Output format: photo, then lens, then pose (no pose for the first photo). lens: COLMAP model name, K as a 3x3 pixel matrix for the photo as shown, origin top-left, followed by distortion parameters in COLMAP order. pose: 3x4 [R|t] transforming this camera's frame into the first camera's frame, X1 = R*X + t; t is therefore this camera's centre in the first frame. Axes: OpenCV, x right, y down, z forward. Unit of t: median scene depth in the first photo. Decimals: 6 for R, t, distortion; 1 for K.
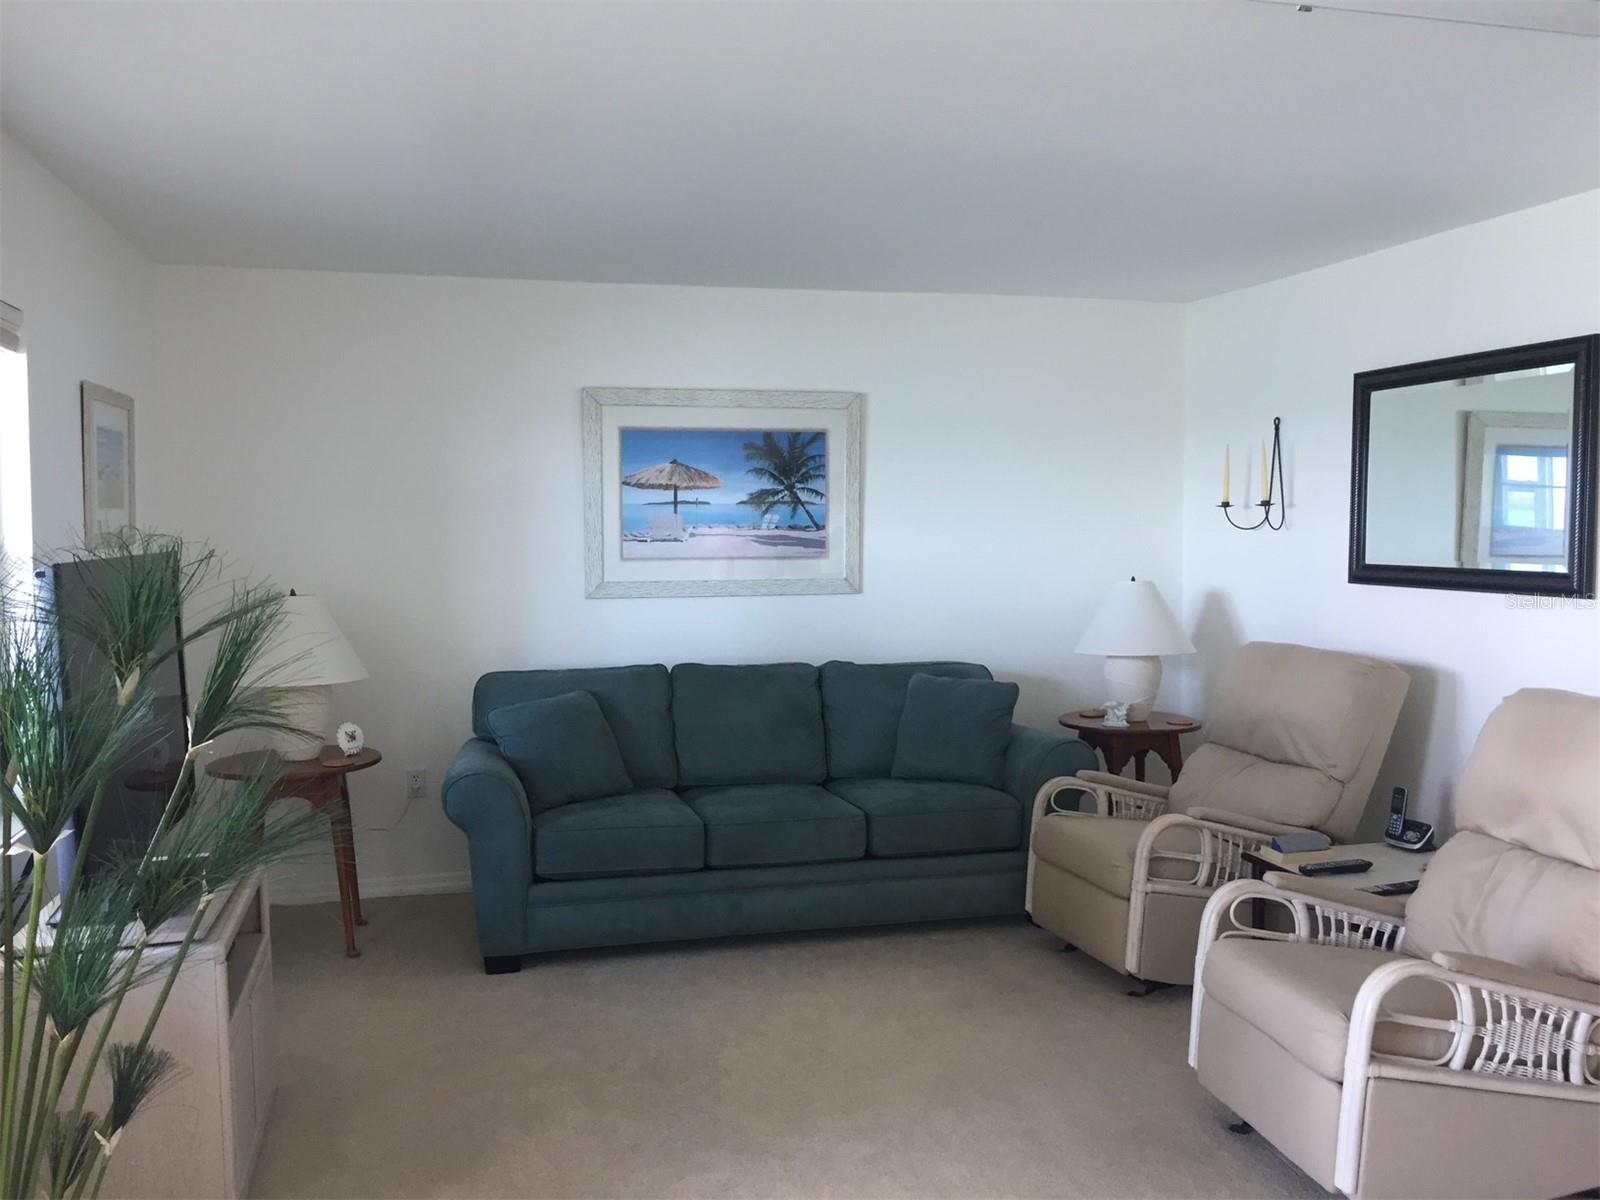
lens RADIAL K [[1368.4, 0, 798.0], [0, 1368.4, 603.2], [0, 0, 1]] dist [0.035556, -0.007231]
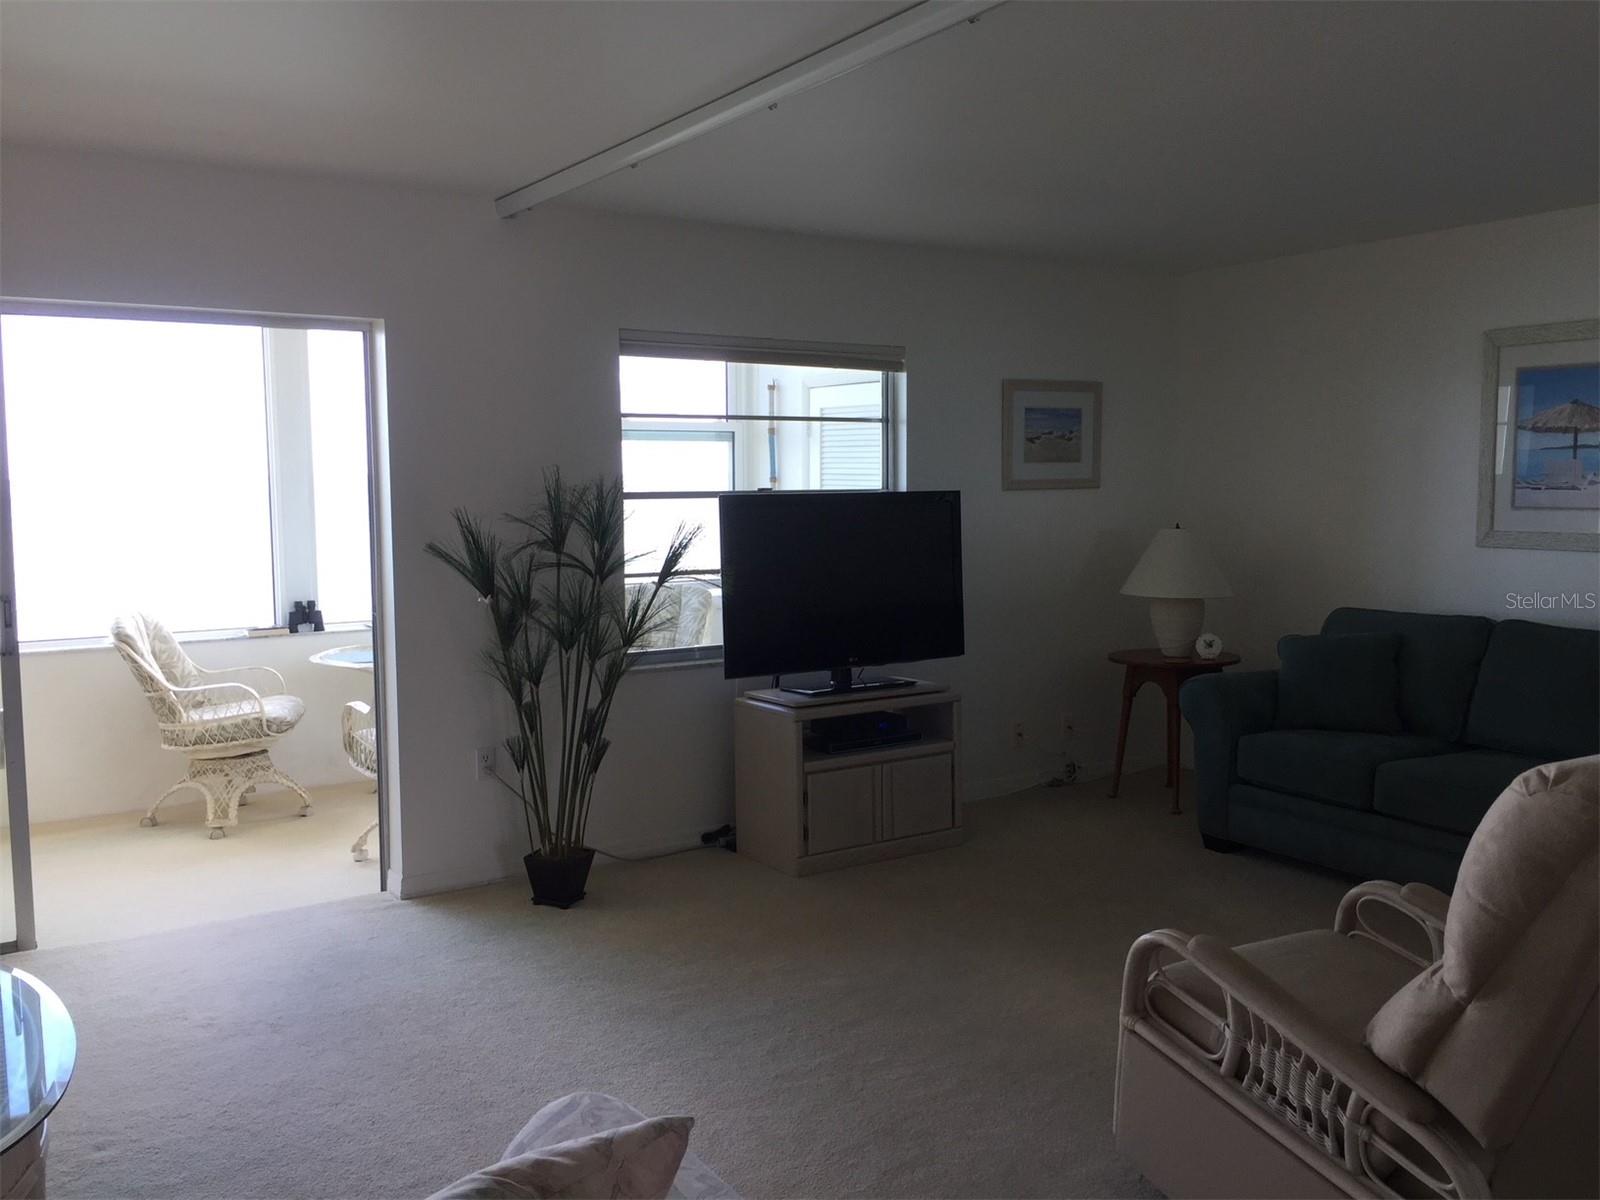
lens RADIAL K [[1368.4, 0, 797.4], [0, 1368.4, 597.6], [0, 0, 1]] dist [0.035556, -0.007231]
pose [[0.304188, 0.086374, -0.948688, 0.638971], [-0.052633, 0.995884, 0.073795, -0.014527], [0.951157, 0.027485, 0.307482, 0.231531]]
